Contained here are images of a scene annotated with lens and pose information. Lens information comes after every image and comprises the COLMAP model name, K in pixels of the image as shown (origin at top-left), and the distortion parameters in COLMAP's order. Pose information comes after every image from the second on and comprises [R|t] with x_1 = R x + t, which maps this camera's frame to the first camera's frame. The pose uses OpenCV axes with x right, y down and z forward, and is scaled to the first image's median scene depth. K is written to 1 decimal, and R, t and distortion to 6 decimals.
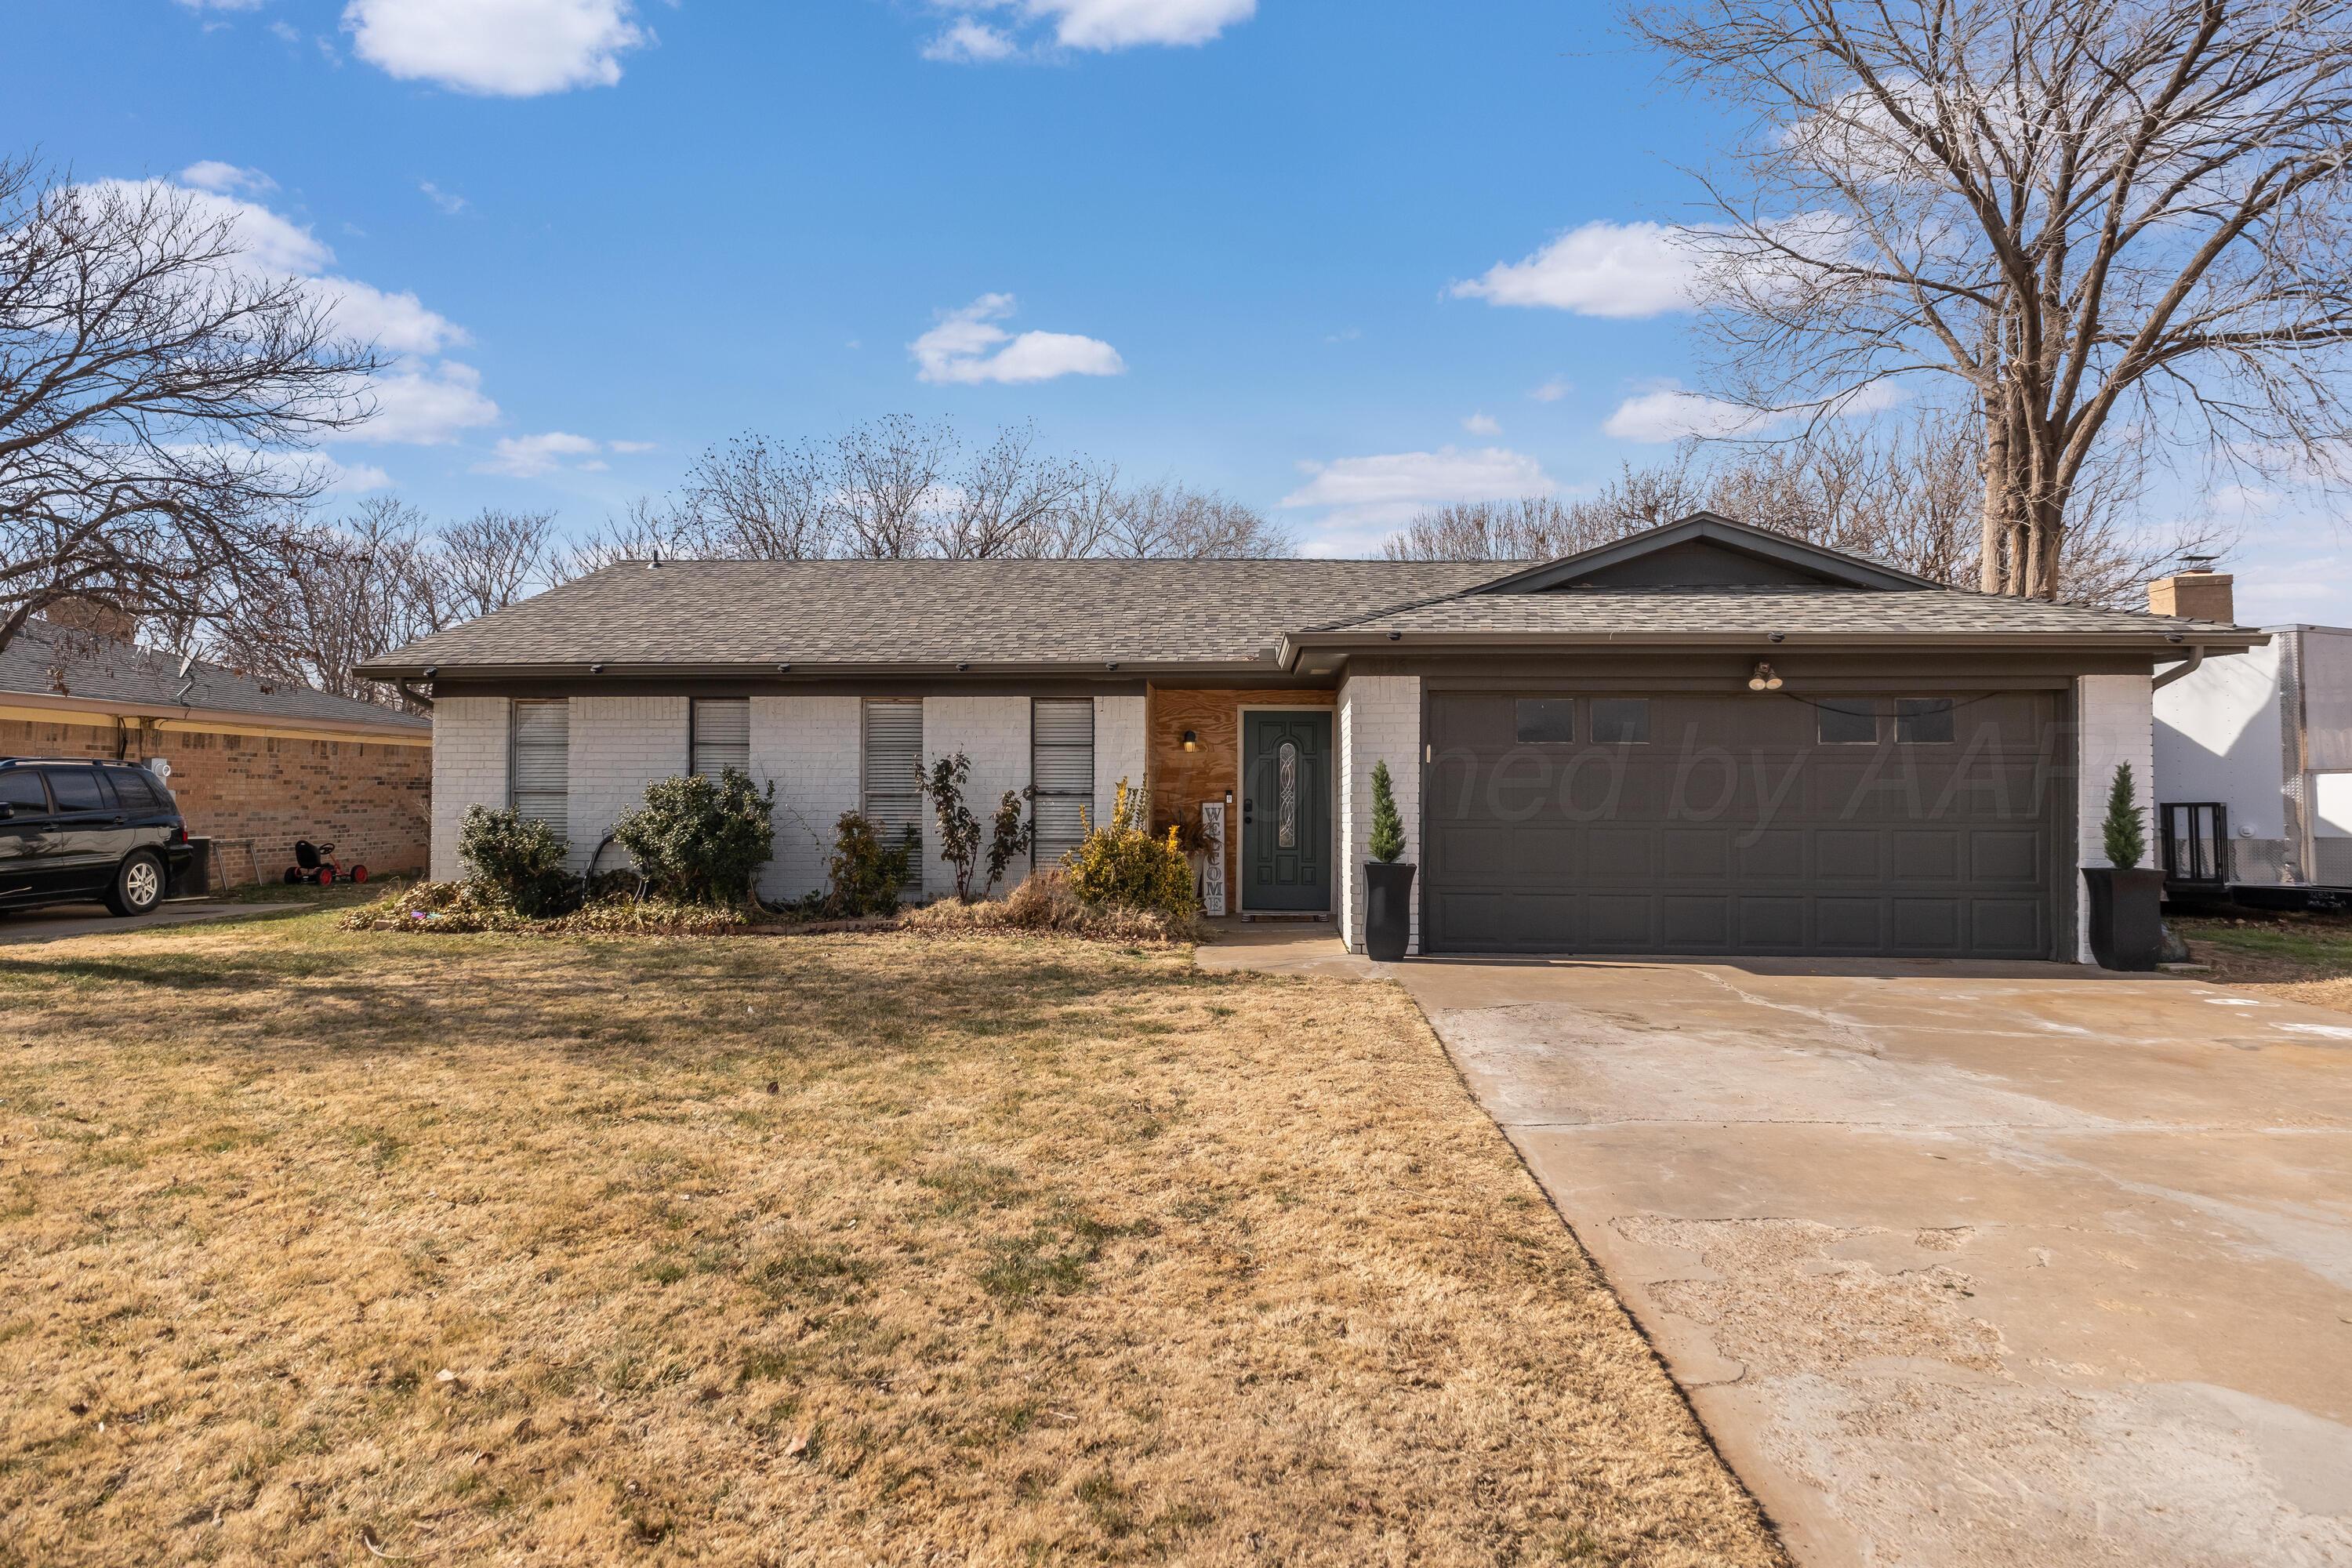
lens RADIAL K [[1499.0, 0, 1177.1], [0, 1499.0, 784.8], [0, 0, 1]] dist [0.000110, 0.000001]
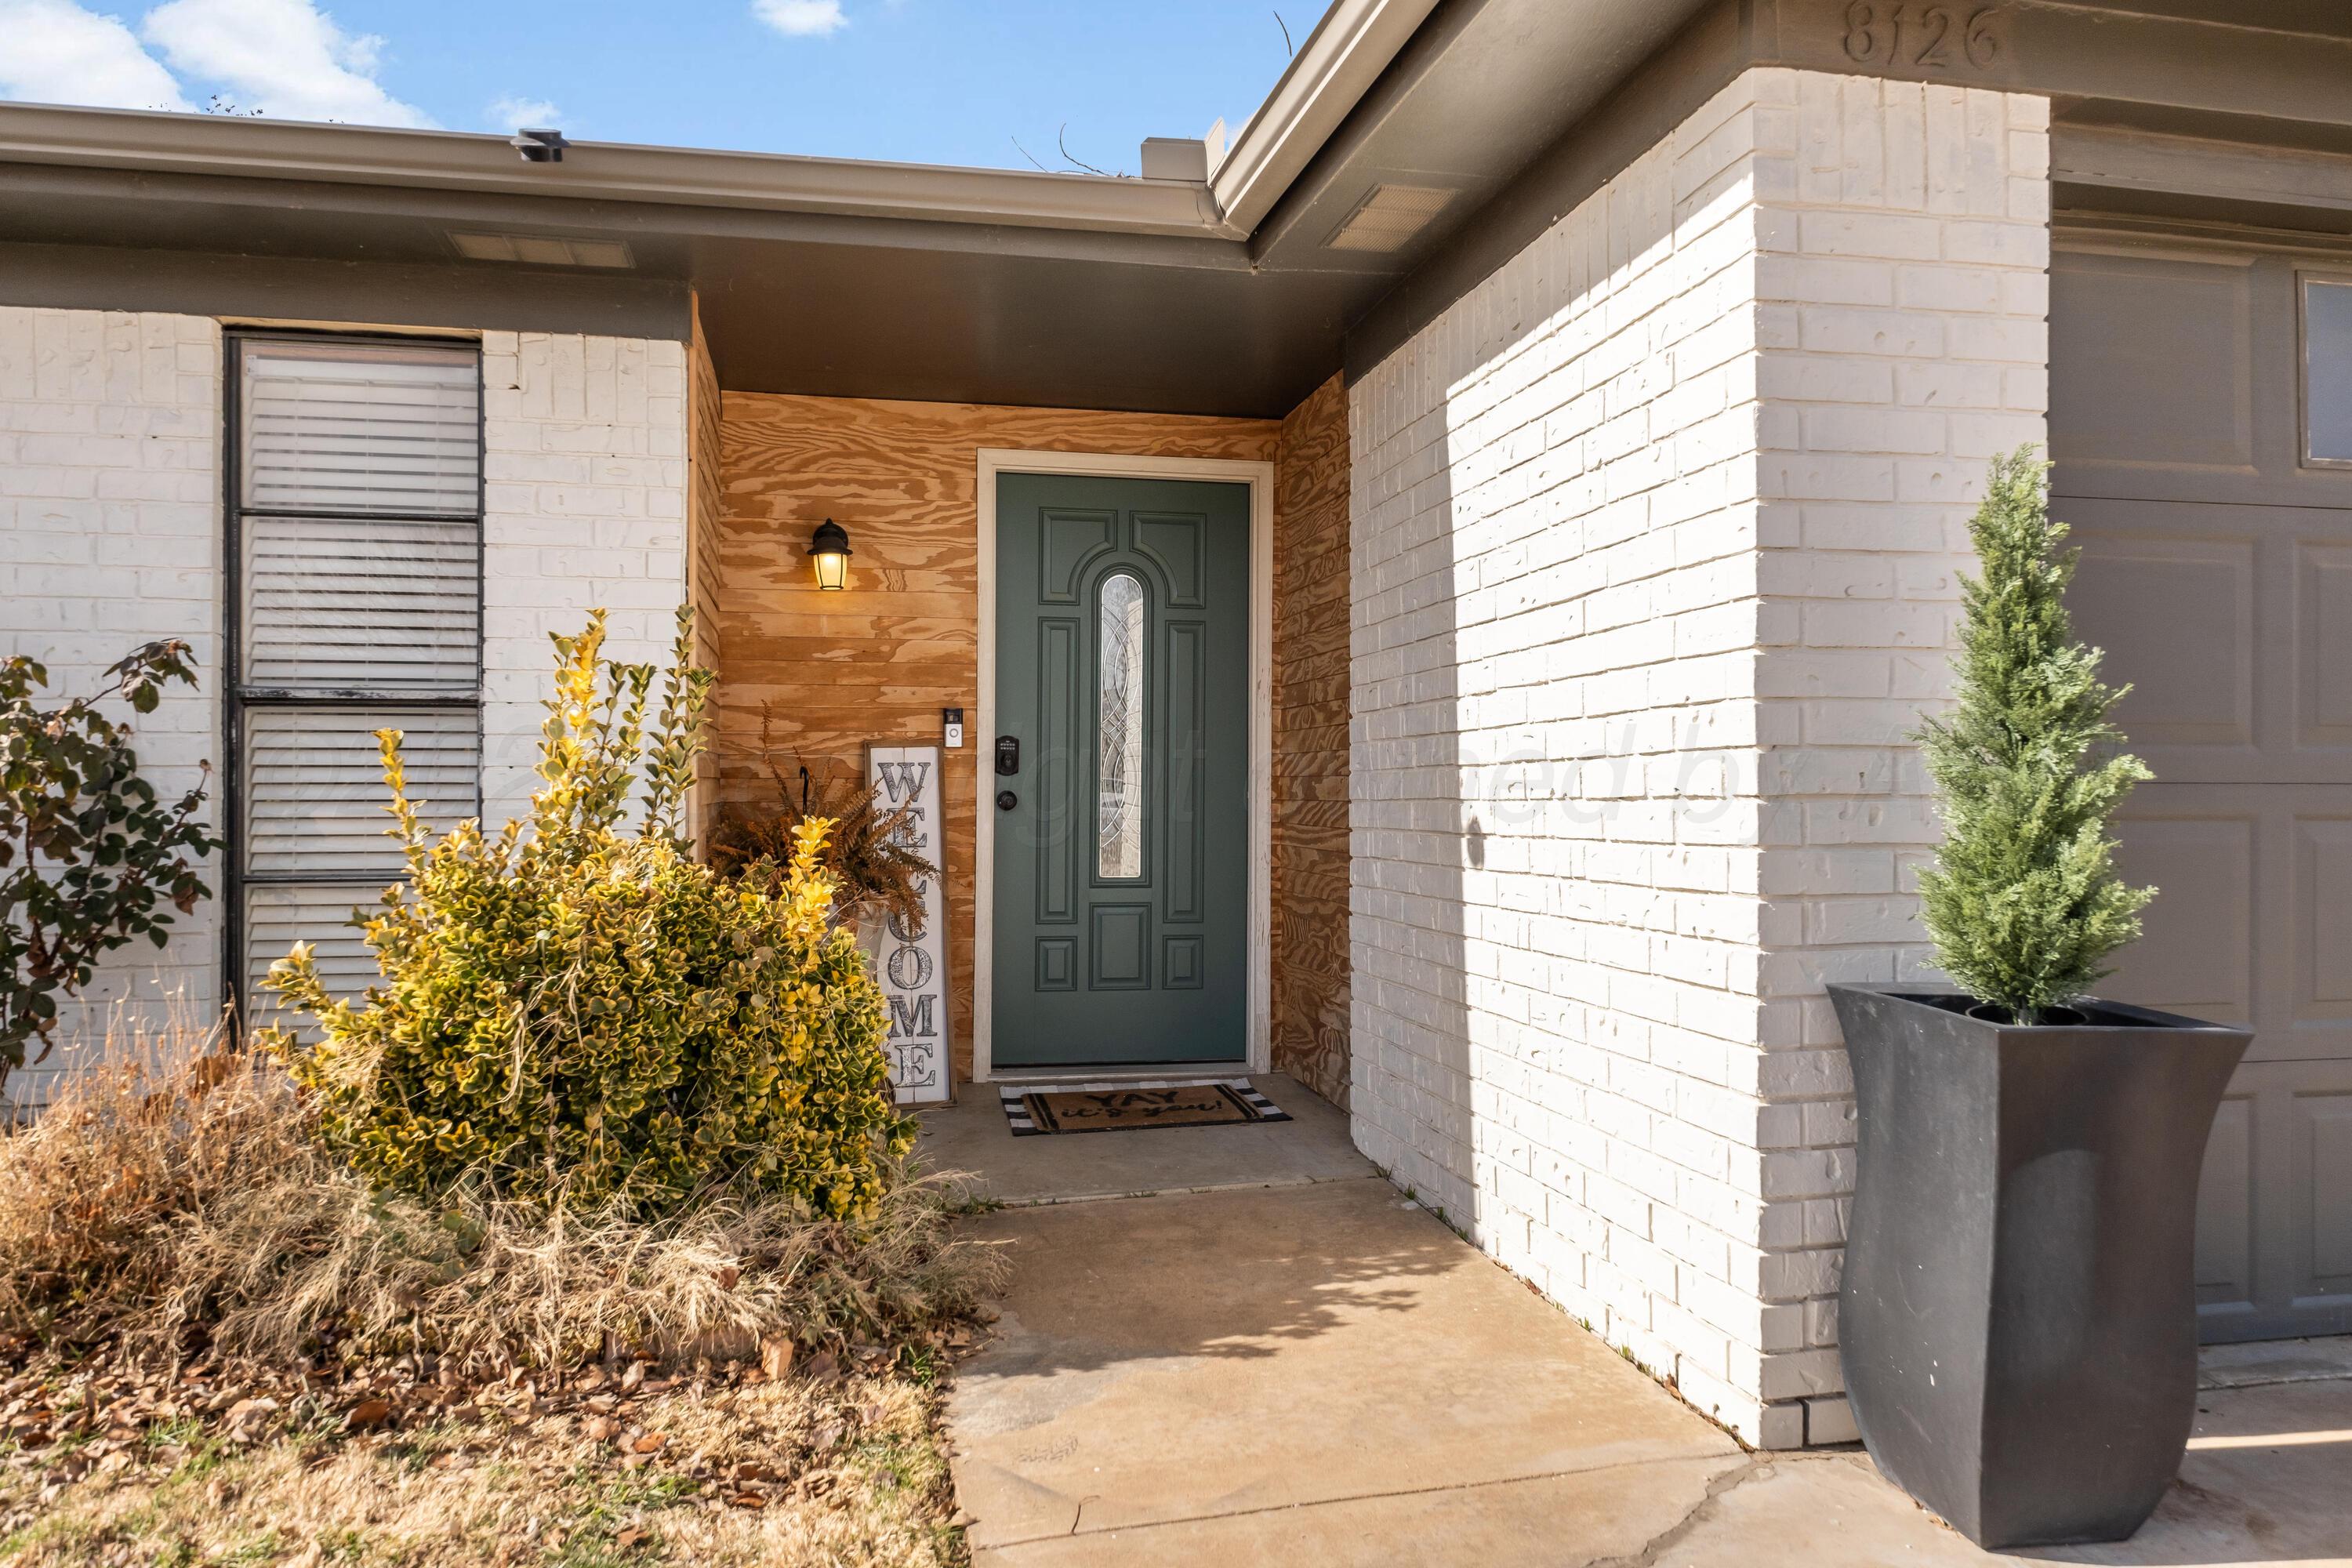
lens RADIAL K [[1619.4, 0, 1178.8], [0, 1619.4, 789.6], [0, 0, 1]] dist [-0.007204, -0.002733]
pose [[0.962525, -0.000743, 0.271191, -0.014402], [-0.001951, 0.999951, 0.009663, 0.018776], [-0.271185, -0.009830, 0.962477, 0.689844]]
